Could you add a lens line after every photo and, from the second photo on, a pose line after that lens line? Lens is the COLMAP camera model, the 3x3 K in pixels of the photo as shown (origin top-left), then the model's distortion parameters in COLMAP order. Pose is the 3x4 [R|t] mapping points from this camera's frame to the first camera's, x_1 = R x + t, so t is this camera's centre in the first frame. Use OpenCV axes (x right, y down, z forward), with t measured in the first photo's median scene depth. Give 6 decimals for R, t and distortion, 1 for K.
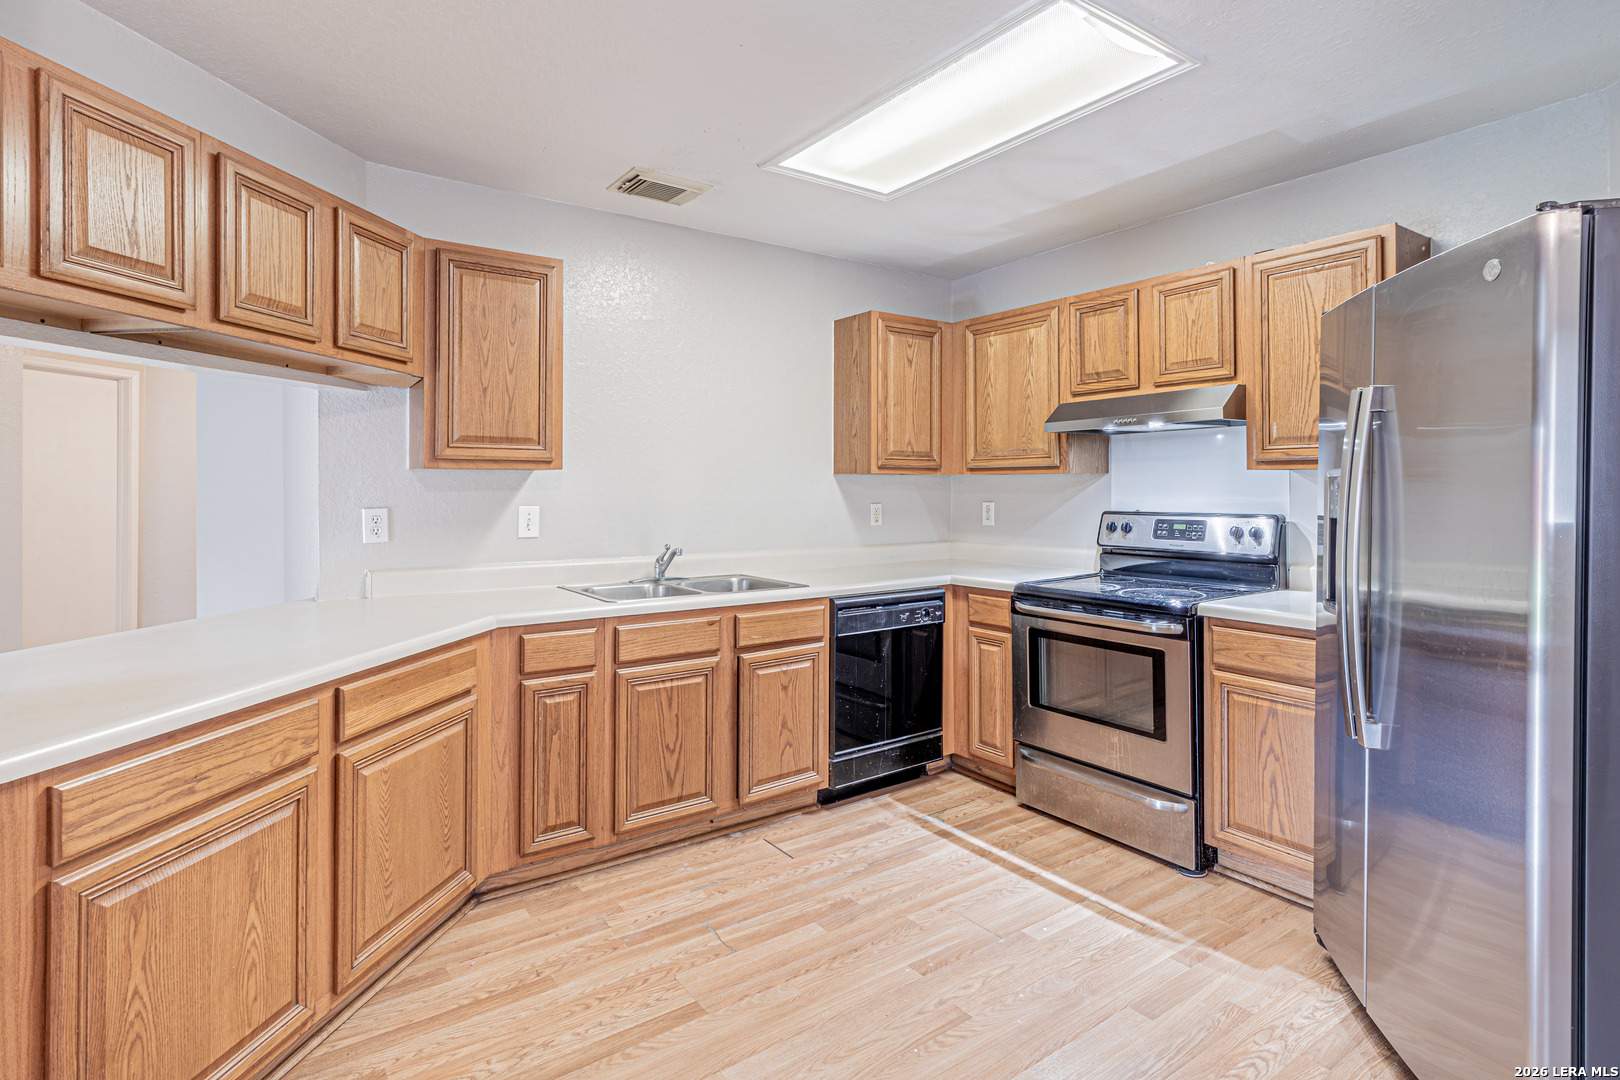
lens RADIAL K [[792.8, 0, 800.9], [0, 792.8, 489.5], [0, 0, 1]] dist [0.001387, 0.002544]
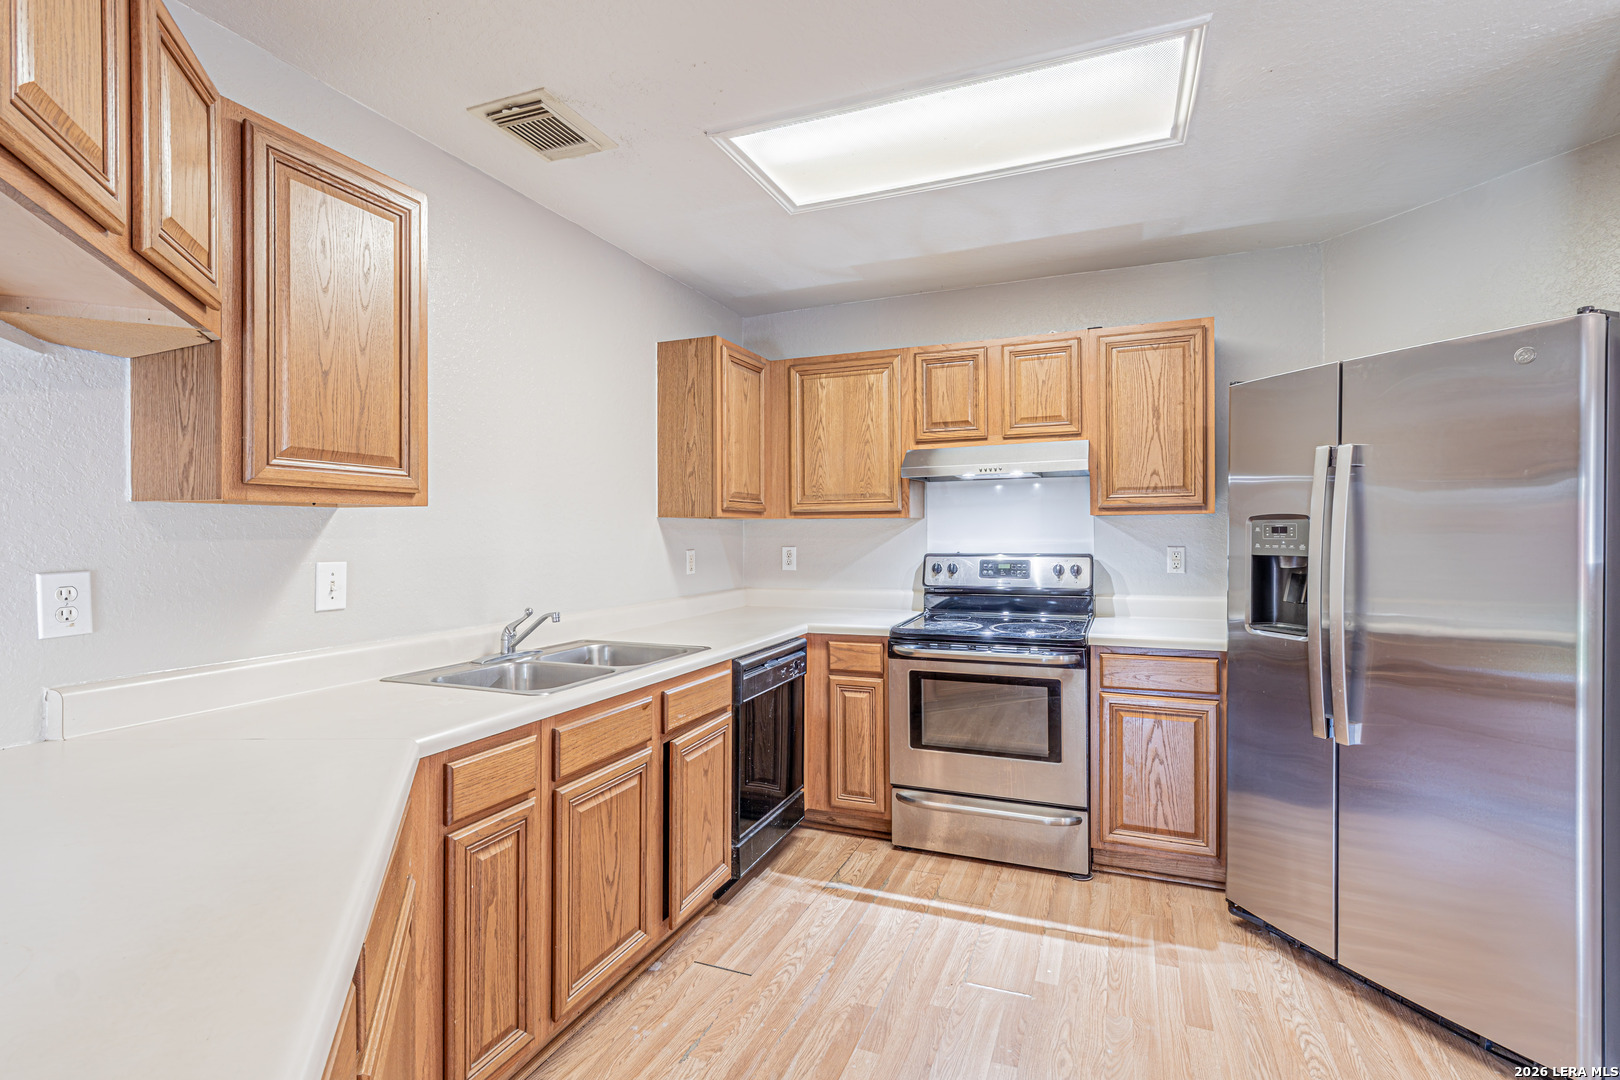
lens RADIAL K [[763.5, 0, 789.7], [0, 763.5, 536.0], [0, 0, 1]] dist [0.003598, 0.001362]
pose [[0.846003, -0.006537, 0.533137, -0.393972], [0.006654, 0.999976, 0.001703, 0.001015], [-0.533136, 0.002107, 0.846027, 0.291884]]
